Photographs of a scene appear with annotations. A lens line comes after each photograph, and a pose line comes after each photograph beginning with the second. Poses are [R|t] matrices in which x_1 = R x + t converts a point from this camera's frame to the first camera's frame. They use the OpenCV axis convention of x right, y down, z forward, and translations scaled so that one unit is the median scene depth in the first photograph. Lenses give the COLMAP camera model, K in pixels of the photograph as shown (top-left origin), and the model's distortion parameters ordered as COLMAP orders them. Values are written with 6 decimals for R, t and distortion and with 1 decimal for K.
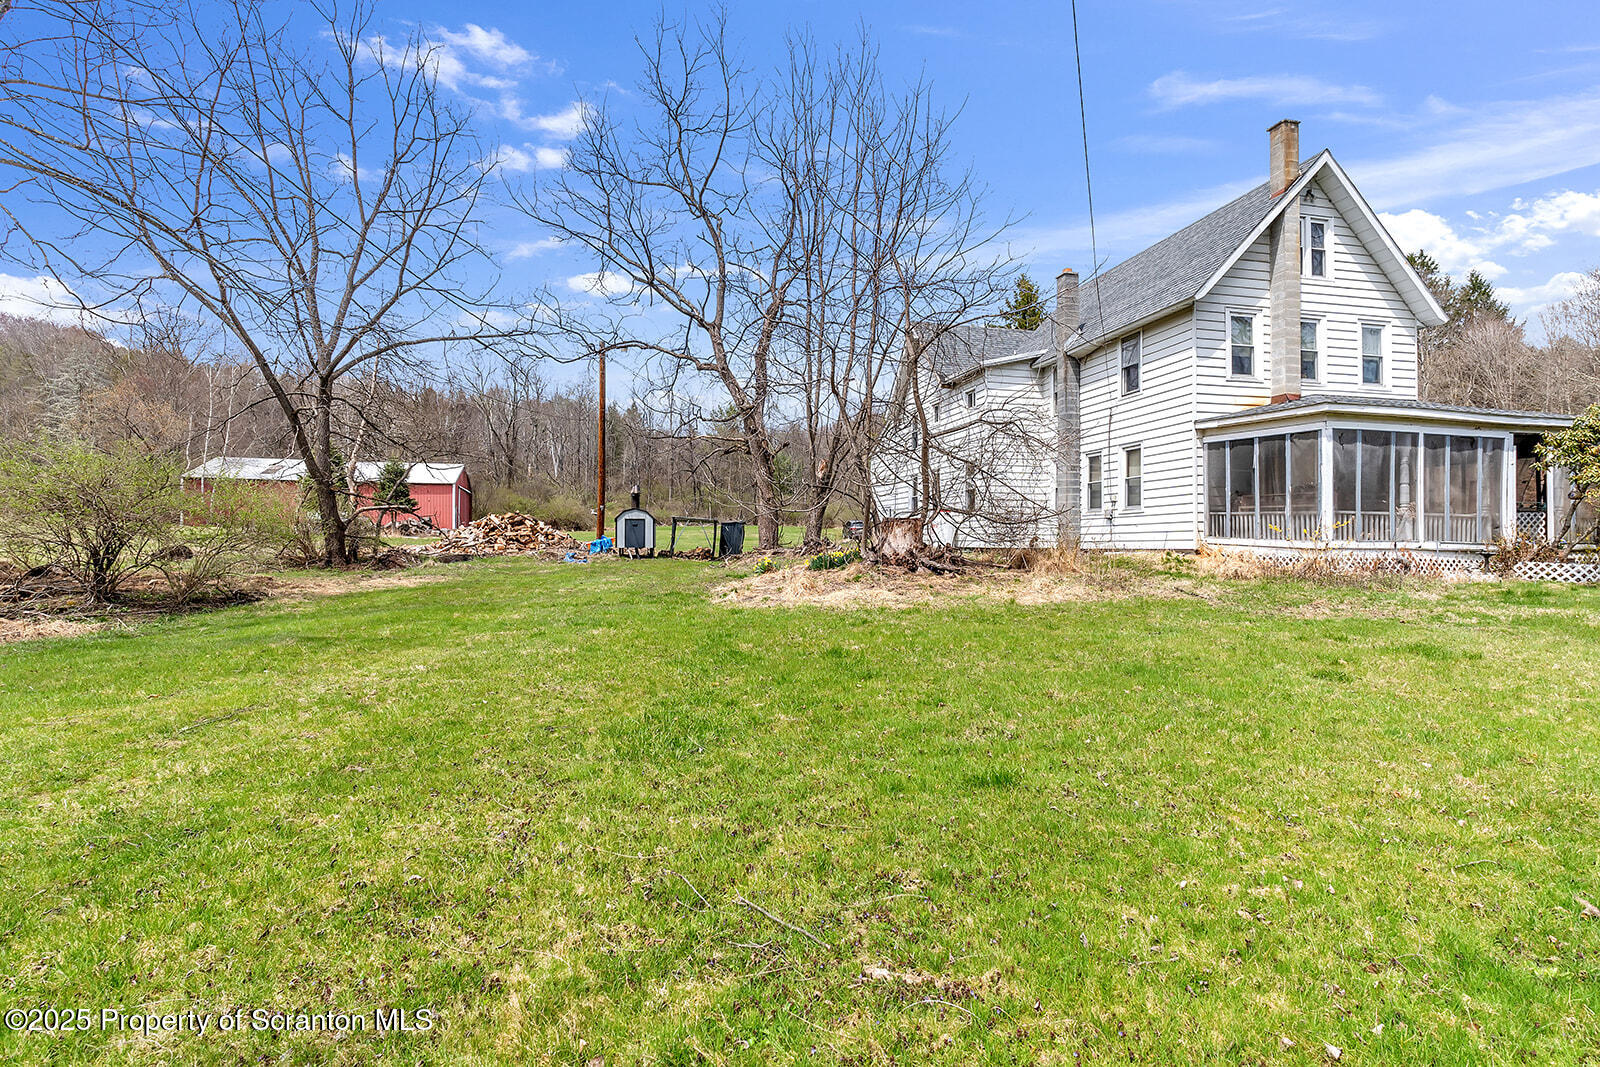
lens RADIAL K [[767.1, 0, 808.1], [0, 767.1, 526.5], [0, 0, 1]] dist [-0.005136, -0.000875]
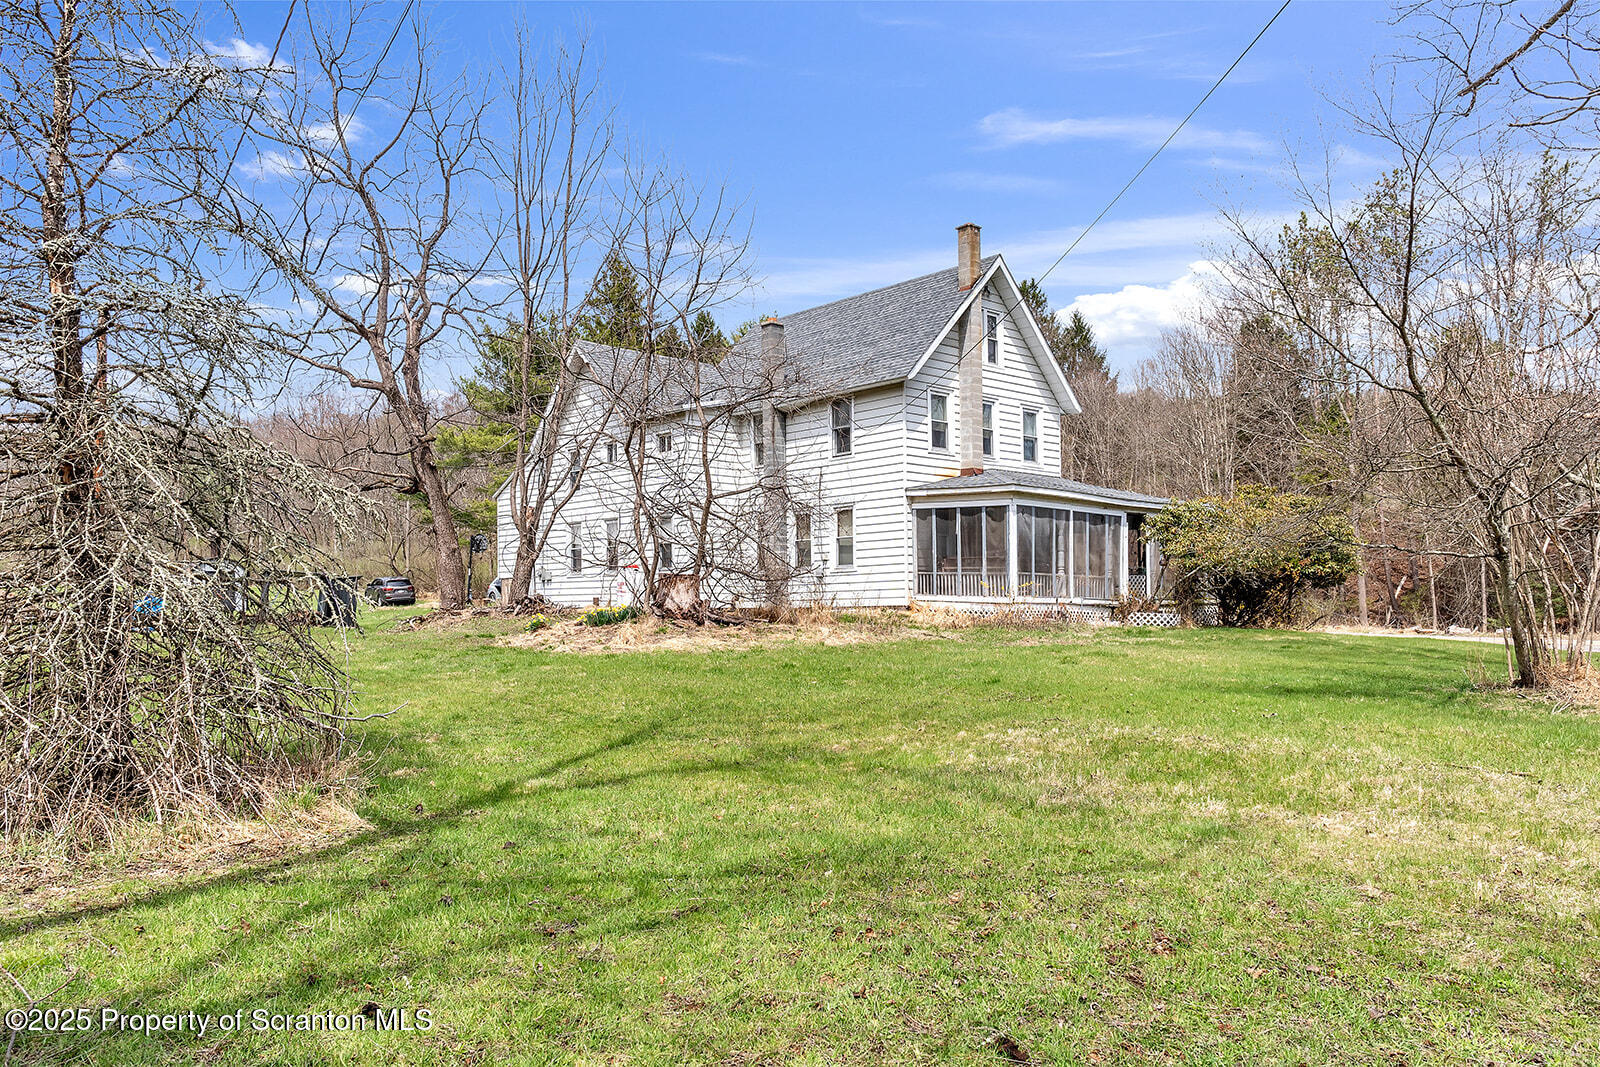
lens RADIAL K [[1203.7, 0, 802.1], [0, 1203.7, 554.3], [0, 0, 1]] dist [-0.038947, -0.001655]
pose [[0.877649, 0.019195, 0.478919, -0.434683], [-0.004723, 0.999496, -0.031405, 0.010606], [-0.479280, 0.025300, 0.877297, -0.423074]]
